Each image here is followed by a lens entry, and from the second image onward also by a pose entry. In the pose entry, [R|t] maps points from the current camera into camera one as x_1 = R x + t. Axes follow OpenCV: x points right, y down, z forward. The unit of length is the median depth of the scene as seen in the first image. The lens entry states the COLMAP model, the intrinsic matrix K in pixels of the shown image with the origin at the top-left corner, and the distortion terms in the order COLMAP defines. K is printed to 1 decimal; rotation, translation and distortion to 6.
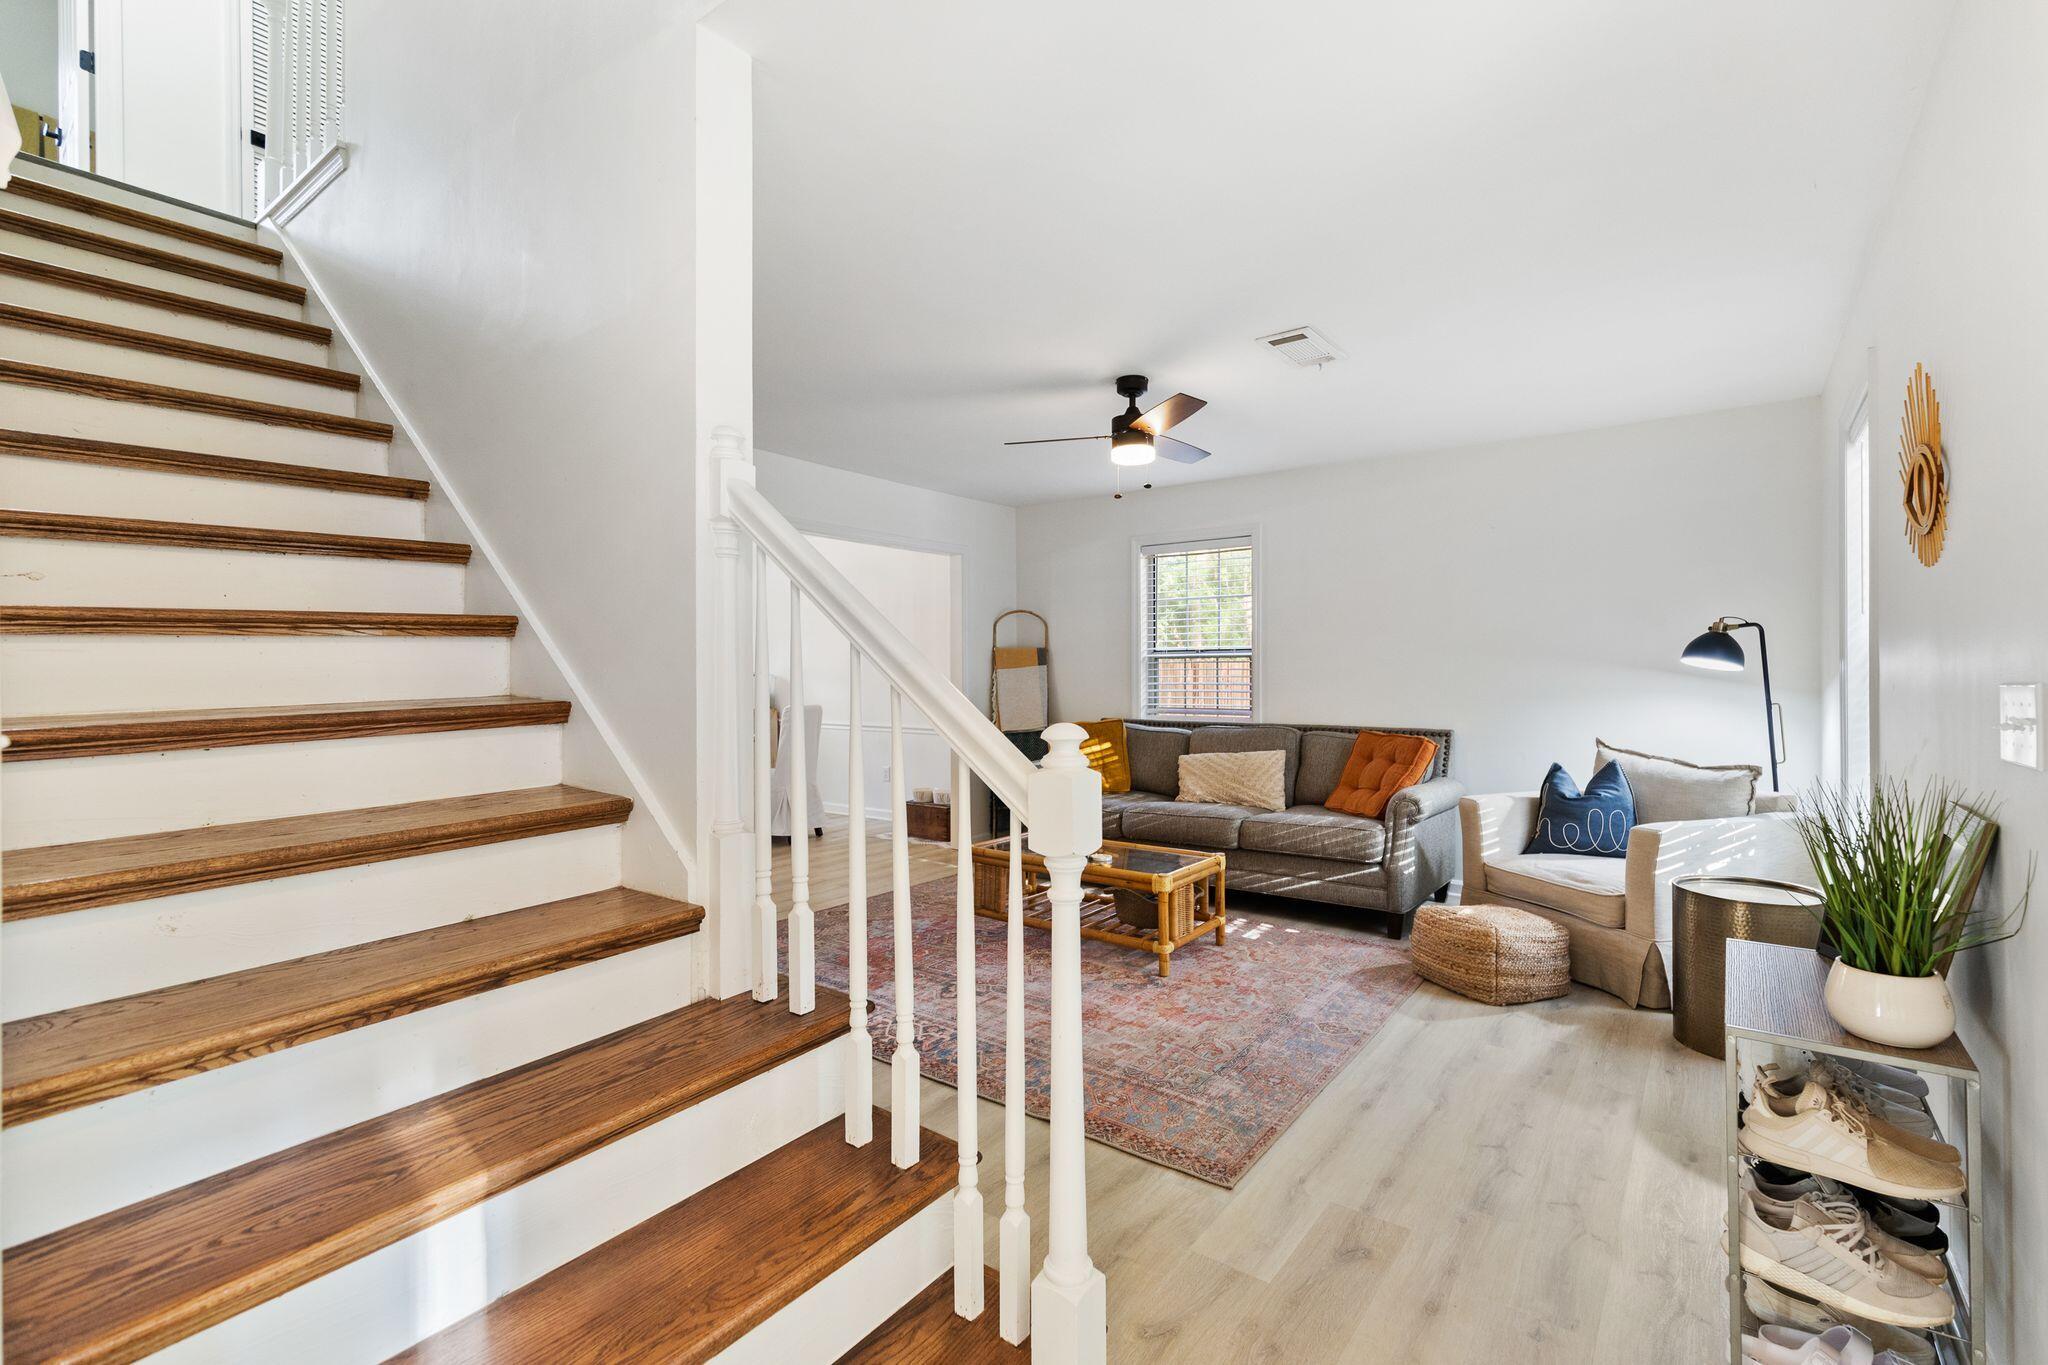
lens RADIAL K [[915.1, 0, 1029.6], [0, 915.1, 678.0], [0, 0, 1]] dist [0.000744, 0.000143]
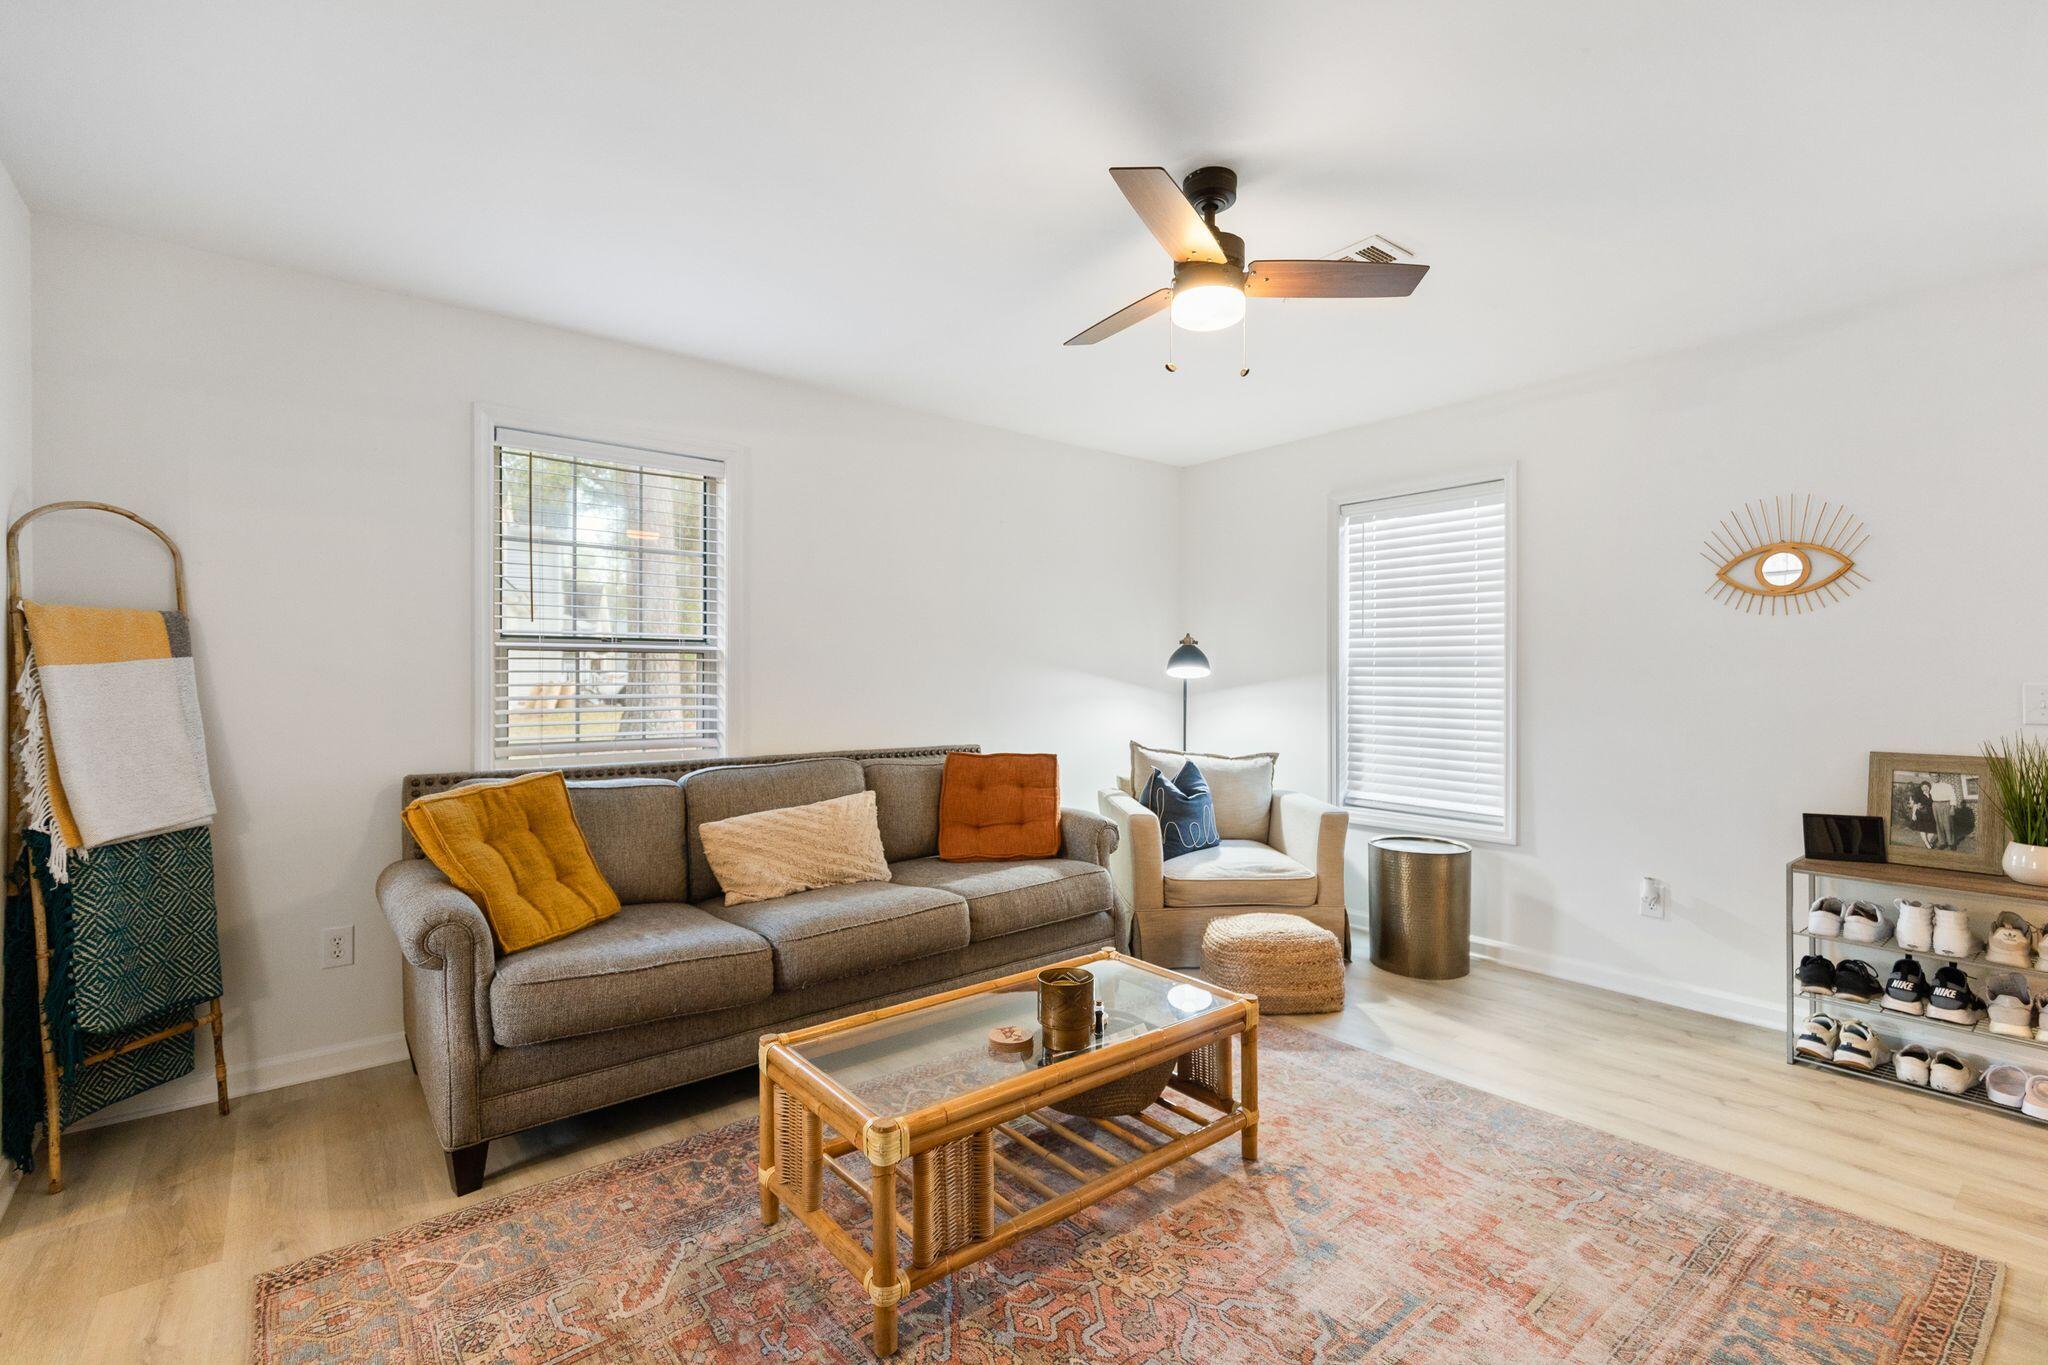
lens RADIAL K [[915.1, 0, 1029.6], [0, 915.1, 678.0], [0, 0, 1]] dist [0.000744, 0.000143]
pose [[0.236485, 0.010411, 0.971579, -0.366813], [0.009859, 0.999865, -0.013114, 0.005490], [-0.971585, 0.012680, 0.236350, 0.738967]]
